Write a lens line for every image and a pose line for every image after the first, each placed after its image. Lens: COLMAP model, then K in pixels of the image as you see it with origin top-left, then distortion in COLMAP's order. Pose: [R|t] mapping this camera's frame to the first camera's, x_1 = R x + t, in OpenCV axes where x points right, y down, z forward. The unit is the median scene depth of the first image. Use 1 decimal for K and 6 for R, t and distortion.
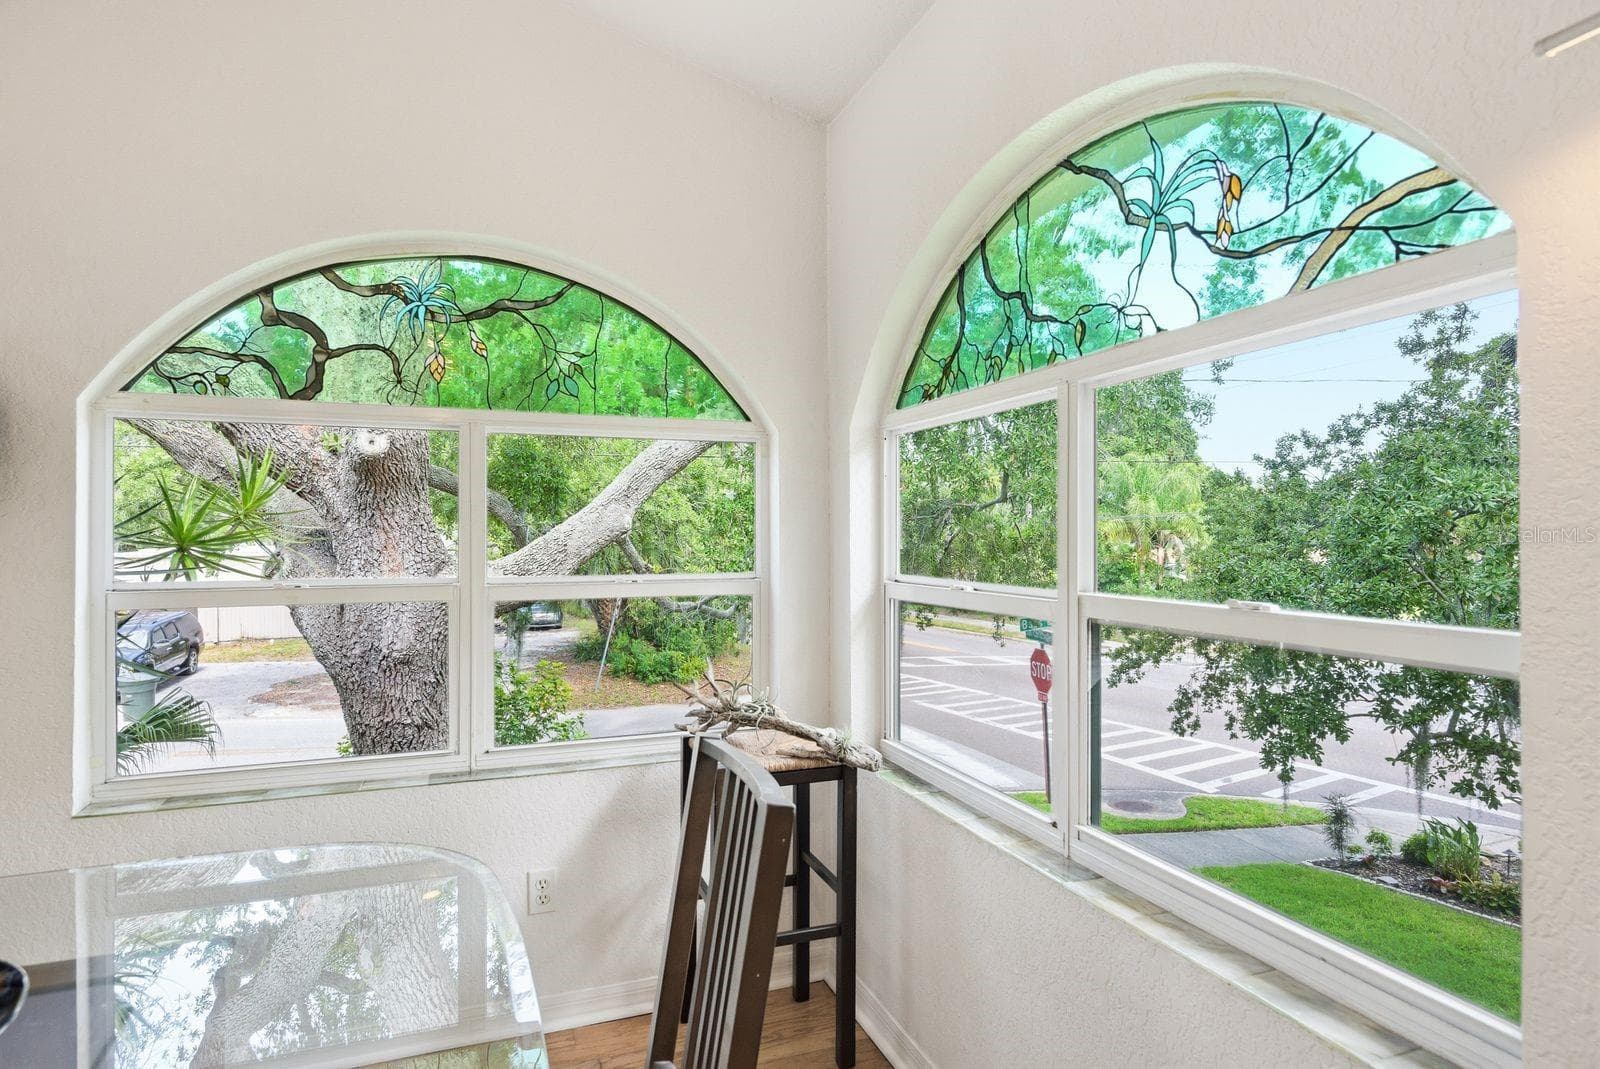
lens RADIAL K [[869.4, 0, 800.0], [0, 869.4, 534.5], [0, 0, 1]] dist [-0.000794, -0.000766]
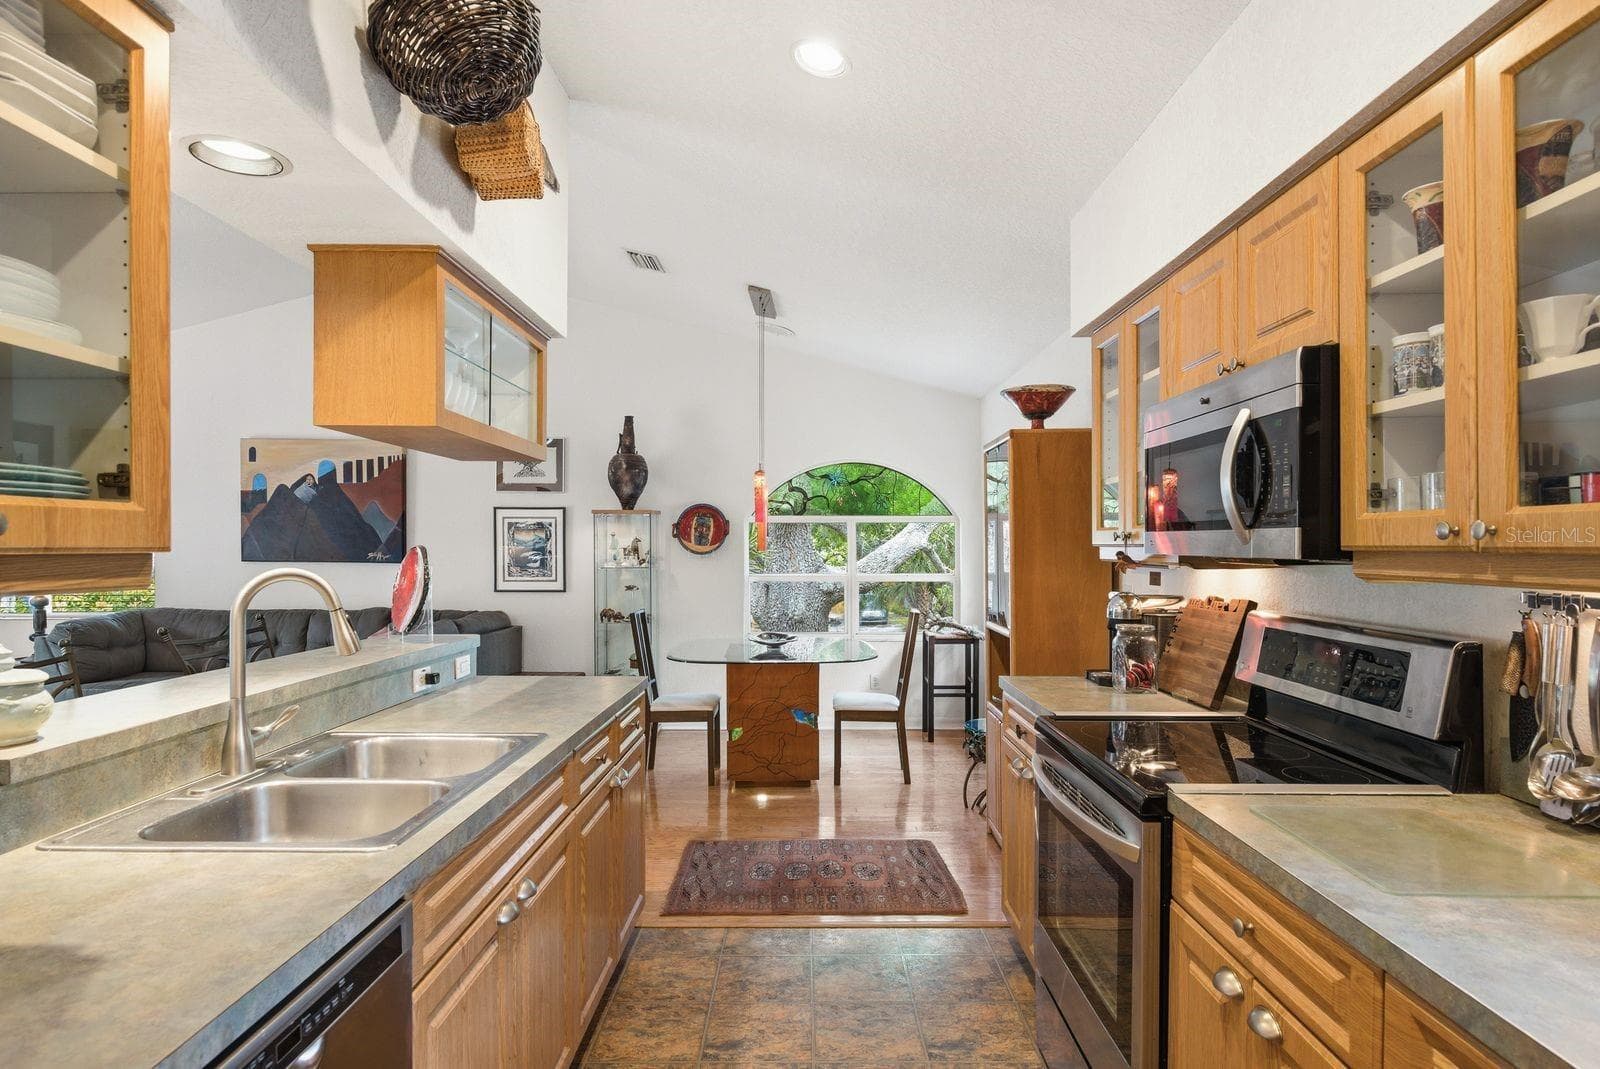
lens RADIAL K [[846.2, 0, 802.2], [0, 846.2, 537.8], [0, 0, 1]] dist [-0.004186, -0.000406]
pose [[0.932901, -0.001349, -0.360130, 0.493210], [0.000460, 0.999997, -0.002554, -0.062479], [0.360132, 0.002217, 0.932899, -1.719394]]
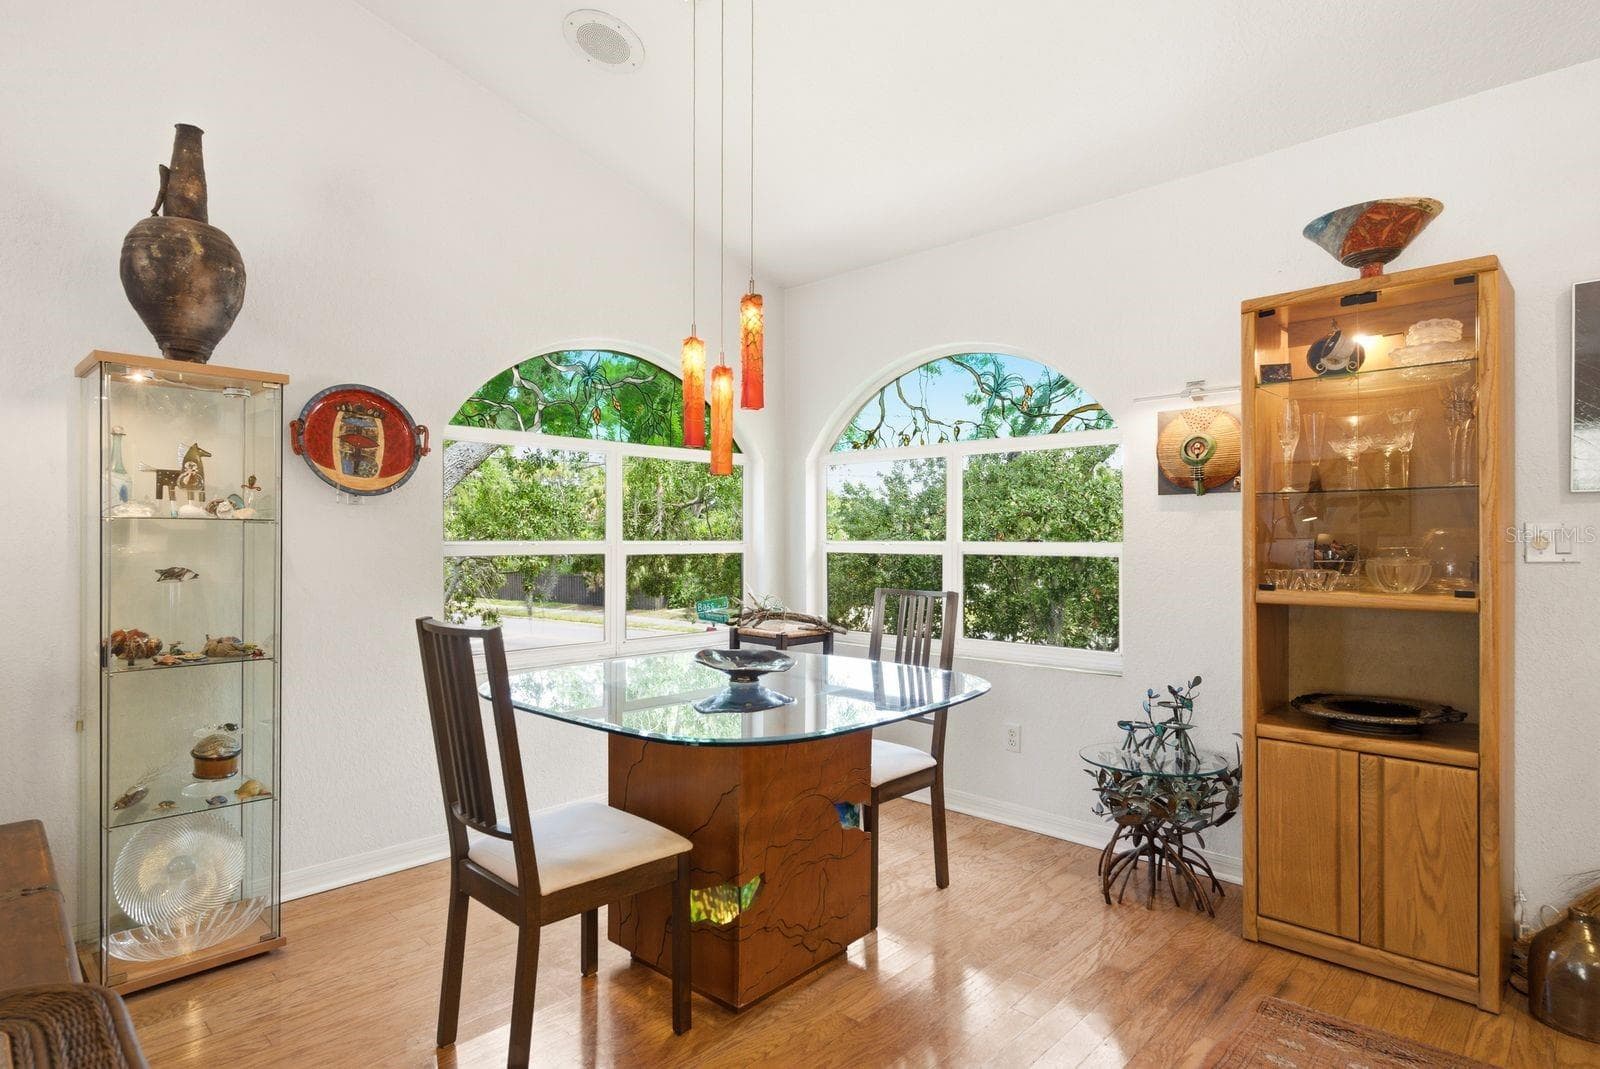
lens RADIAL K [[846.2, 0, 802.2], [0, 846.2, 537.8], [0, 0, 1]] dist [-0.004186, -0.000406]
pose [[0.902947, 0.005553, 0.429716, -0.763450], [-0.006865, 0.999975, 0.001503, 0.040294], [-0.429697, -0.004307, 0.902963, -0.654372]]
